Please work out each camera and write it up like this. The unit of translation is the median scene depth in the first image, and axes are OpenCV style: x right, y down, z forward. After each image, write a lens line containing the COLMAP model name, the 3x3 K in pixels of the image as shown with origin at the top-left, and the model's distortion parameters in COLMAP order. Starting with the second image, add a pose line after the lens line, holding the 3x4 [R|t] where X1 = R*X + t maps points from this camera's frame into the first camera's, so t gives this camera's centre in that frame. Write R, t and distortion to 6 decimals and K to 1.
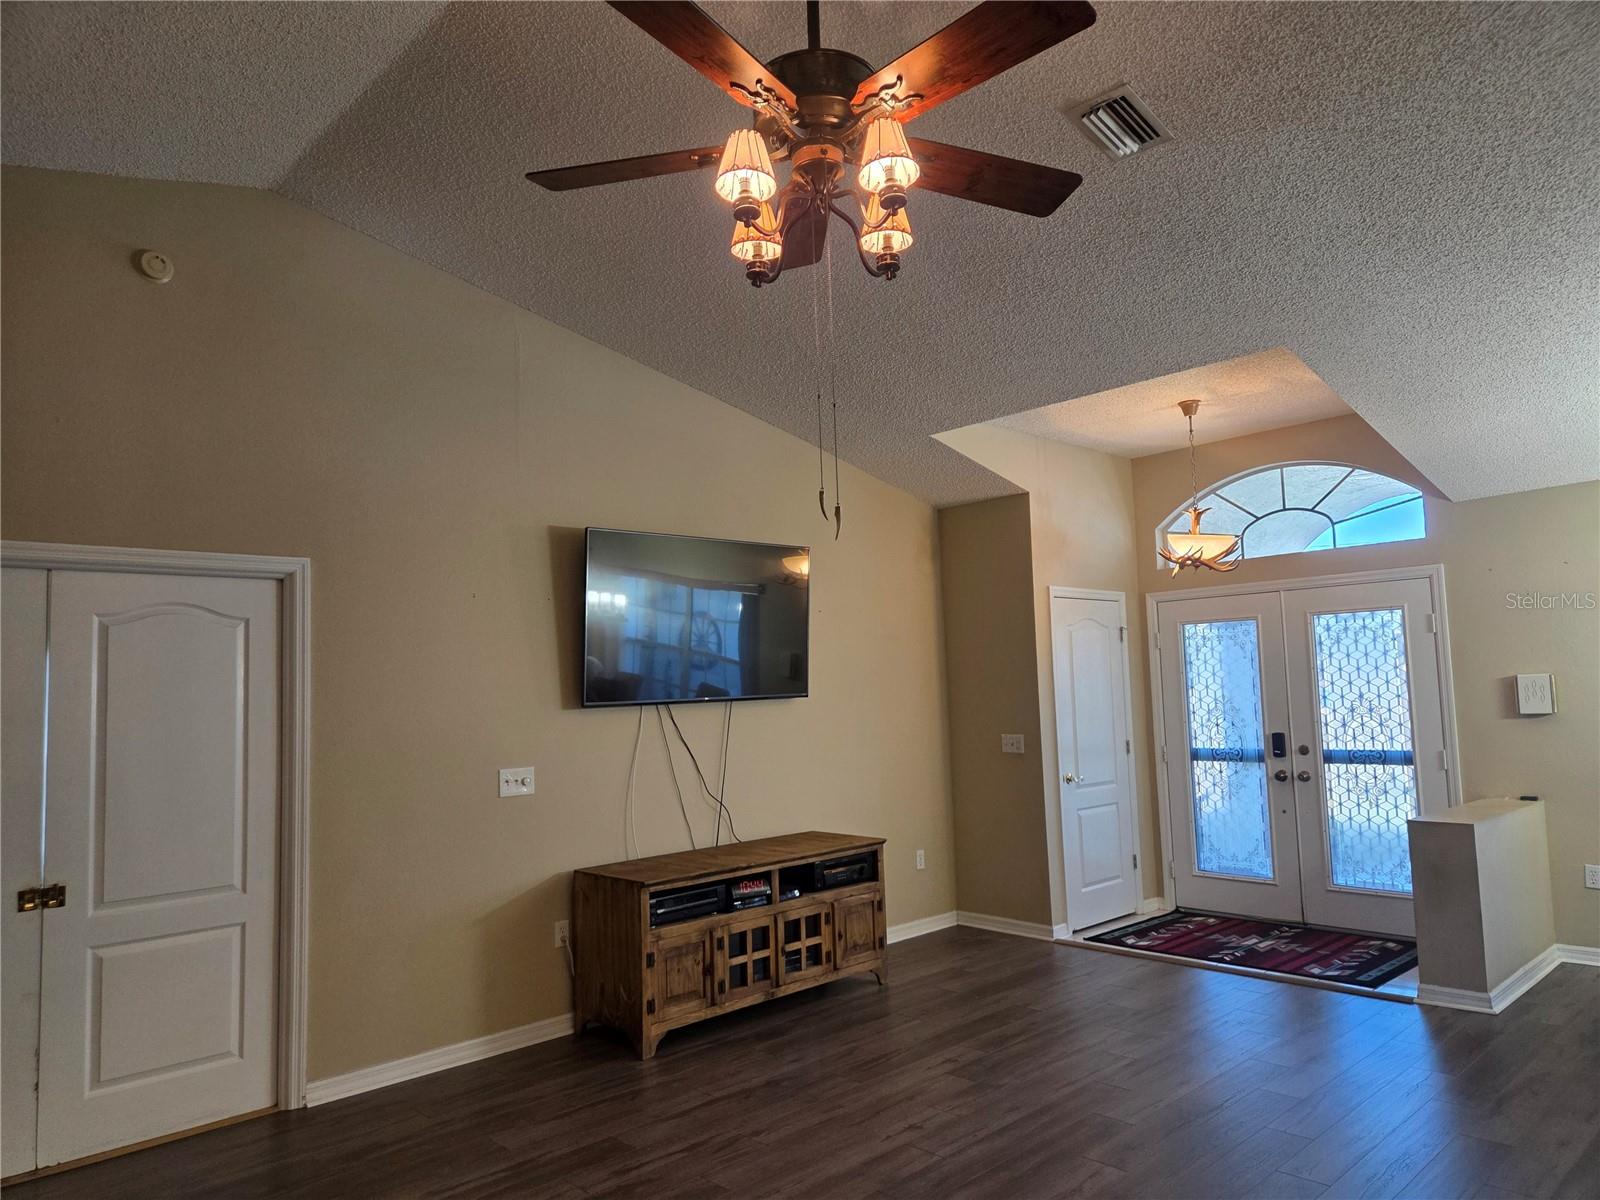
lens RADIAL K [[1076.7, 0, 800.0], [0, 1076.7, 599.9], [0, 0, 1]] dist [0.005293, -0.003630]
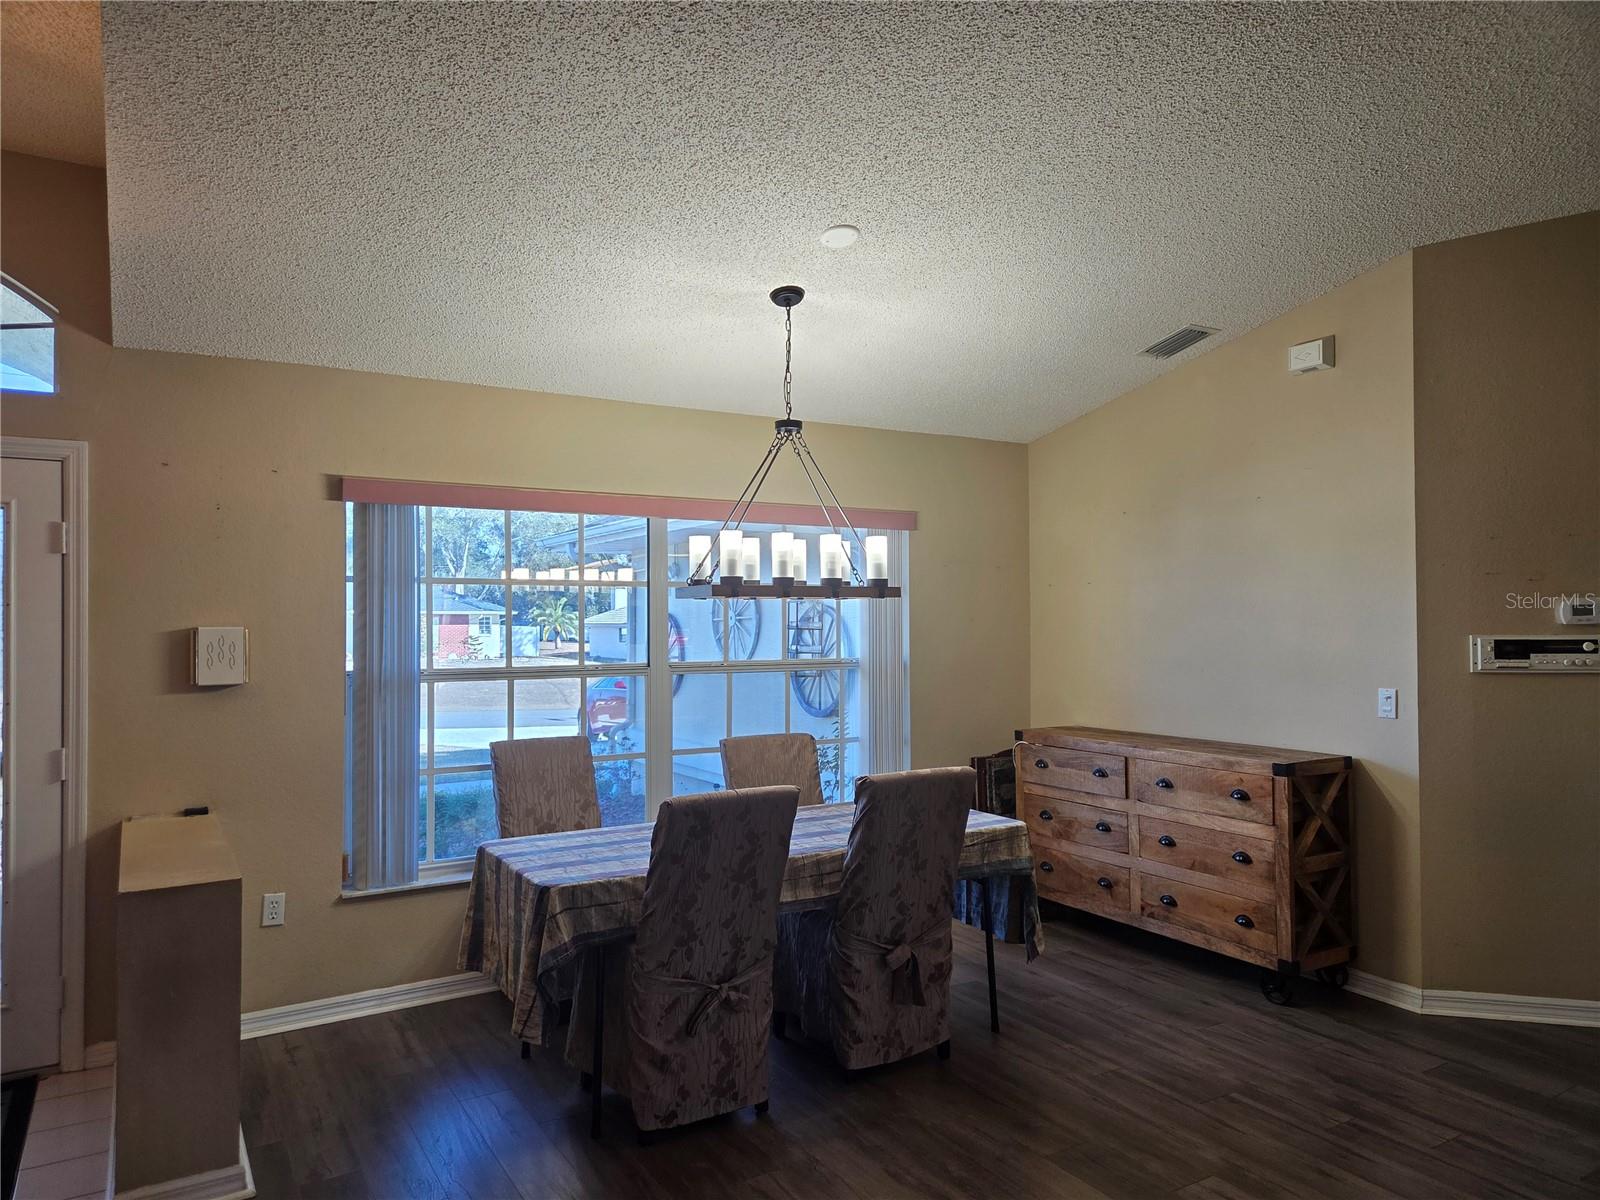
lens RADIAL K [[1076.7, 0, 800.3], [0, 1076.7, 600.1], [0, 0, 1]] dist [0.005293, -0.003630]
pose [[0.200061, 0.044675, 0.978764, 0.090974], [-0.081812, 0.996233, -0.028750, 0.042039], [-0.976362, -0.074323, 0.202962, 0.506291]]
